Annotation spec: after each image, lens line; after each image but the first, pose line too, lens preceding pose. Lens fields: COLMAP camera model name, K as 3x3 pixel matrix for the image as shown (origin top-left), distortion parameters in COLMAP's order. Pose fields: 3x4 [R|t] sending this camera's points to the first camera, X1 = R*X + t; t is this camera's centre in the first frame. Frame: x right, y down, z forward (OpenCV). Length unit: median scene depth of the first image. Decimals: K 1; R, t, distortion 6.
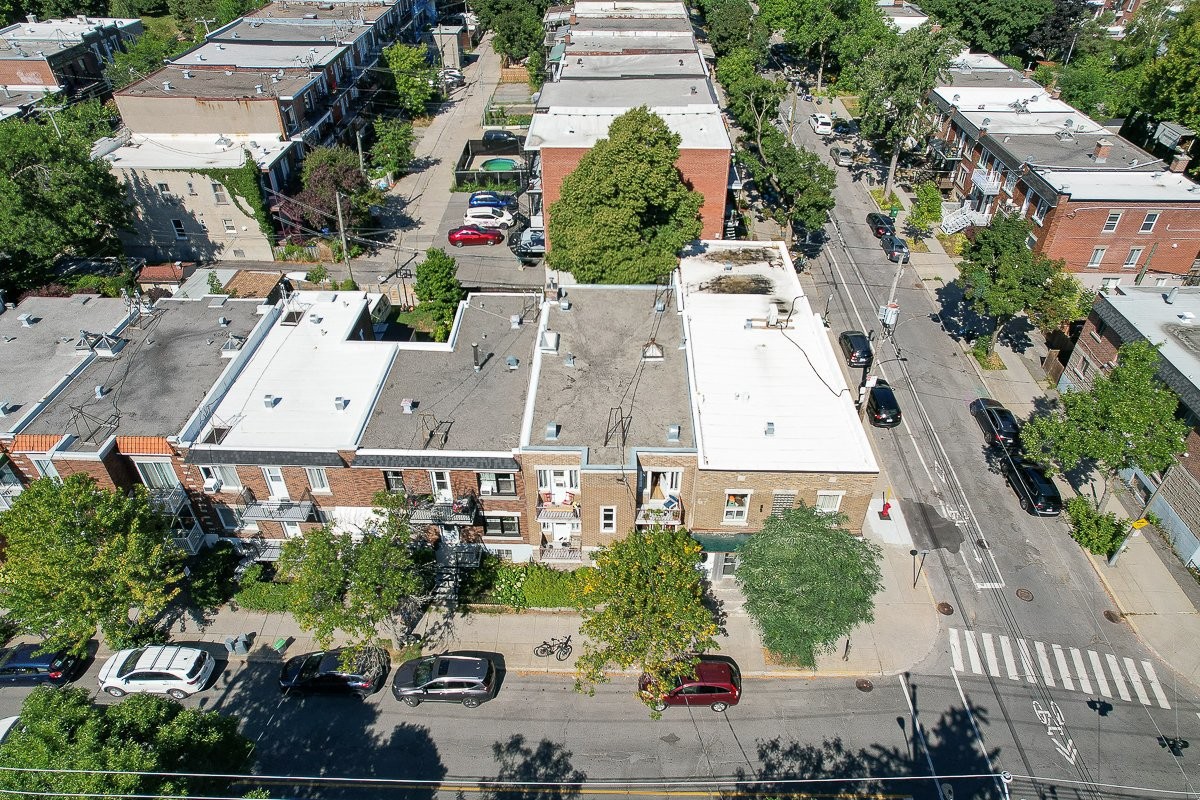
lens RADIAL K [[772.5, 0, 599.7], [0, 772.5, 399.0], [0, 0, 1]] dist [-0.028492, -0.000380]
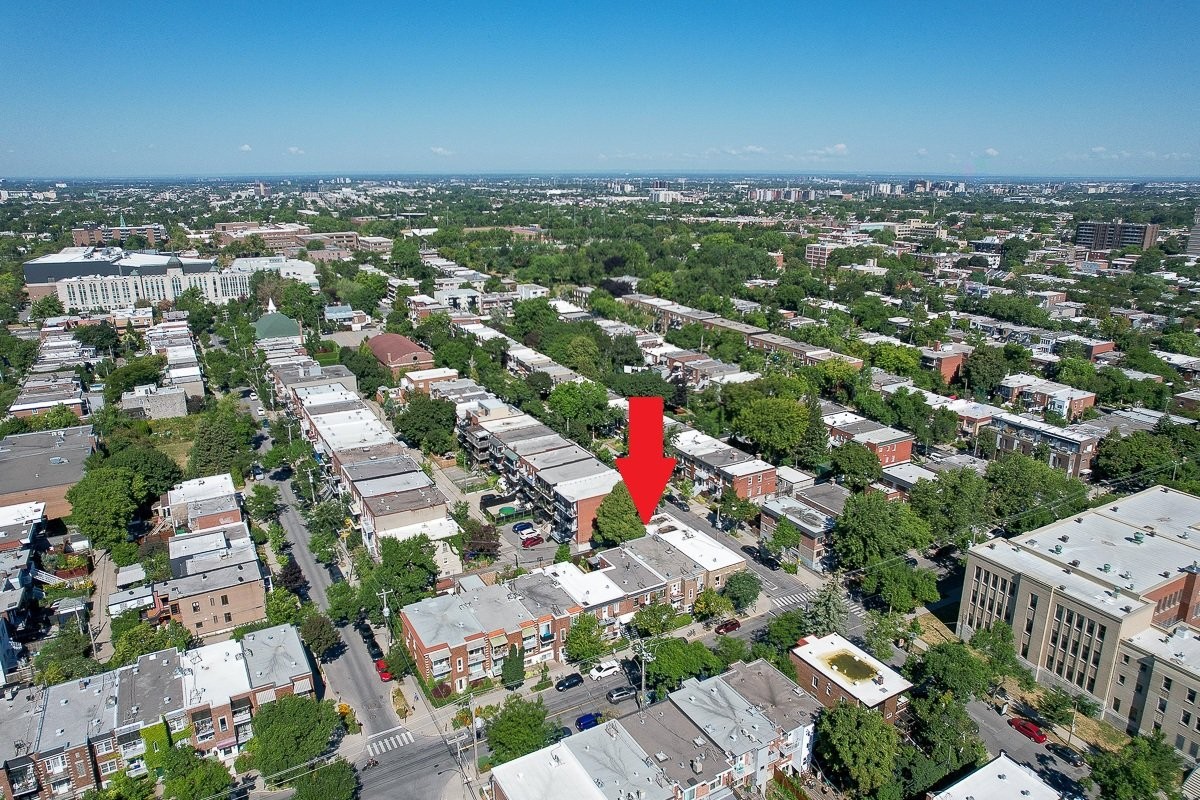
lens RADIAL K [[772.5, 0, 601.1], [0, 772.5, 399.9], [0, 0, 1]] dist [-0.028492, -0.000380]
pose [[0.860614, -0.152386, 0.485924, -1.188911], [0.314583, 0.909439, -0.271954, 0.109016], [-0.400476, 0.386911, 0.830614, -1.325738]]
